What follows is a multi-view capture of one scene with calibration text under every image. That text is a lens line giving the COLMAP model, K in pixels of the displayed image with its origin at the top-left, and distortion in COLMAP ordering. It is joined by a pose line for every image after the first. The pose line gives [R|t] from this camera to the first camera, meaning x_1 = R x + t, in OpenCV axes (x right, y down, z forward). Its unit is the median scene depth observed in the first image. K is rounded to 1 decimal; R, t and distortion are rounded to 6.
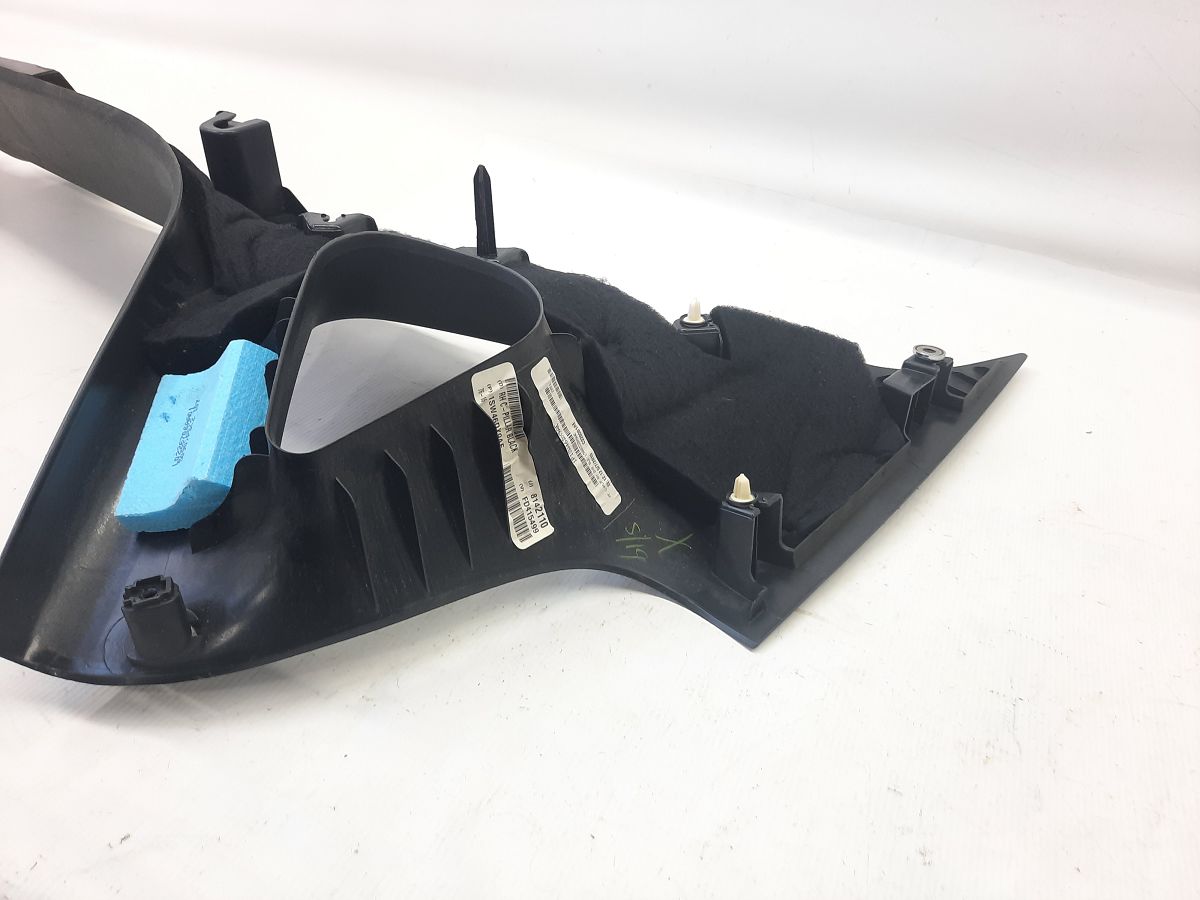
lens RADIAL K [[866.4, 0, 600.0], [0, 866.4, 450.0], [0, 0, 1]] dist [0.054118, -0.065699]
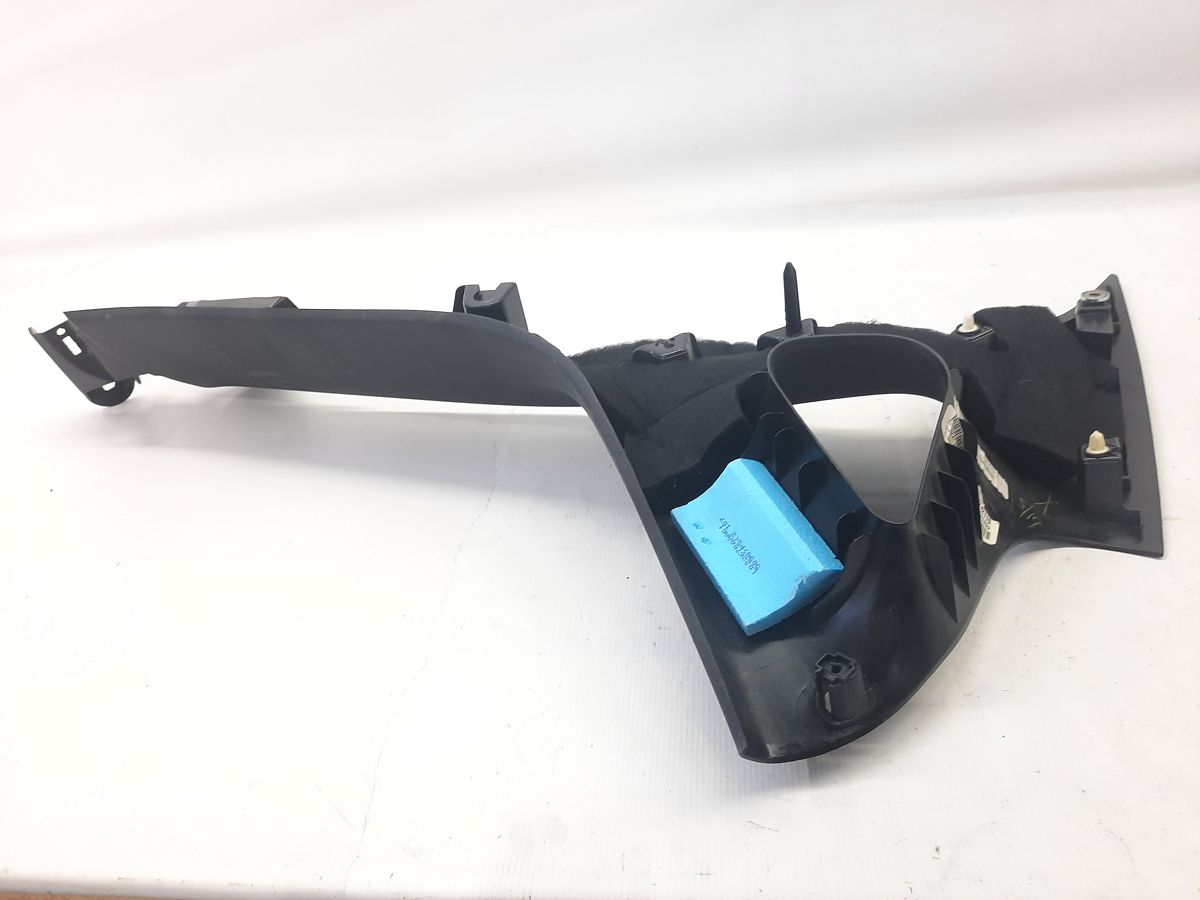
lens RADIAL K [[889.7, 0, 600.0], [0, 889.7, 450.0], [0, 0, 1]] dist [0.065367, -0.069173]
pose [[0.928442, -0.332377, 0.165898, -0.648626], [0.336523, 0.941670, 0.003298, -0.170819], [-0.157317, 0.052767, 0.986137, -0.154146]]
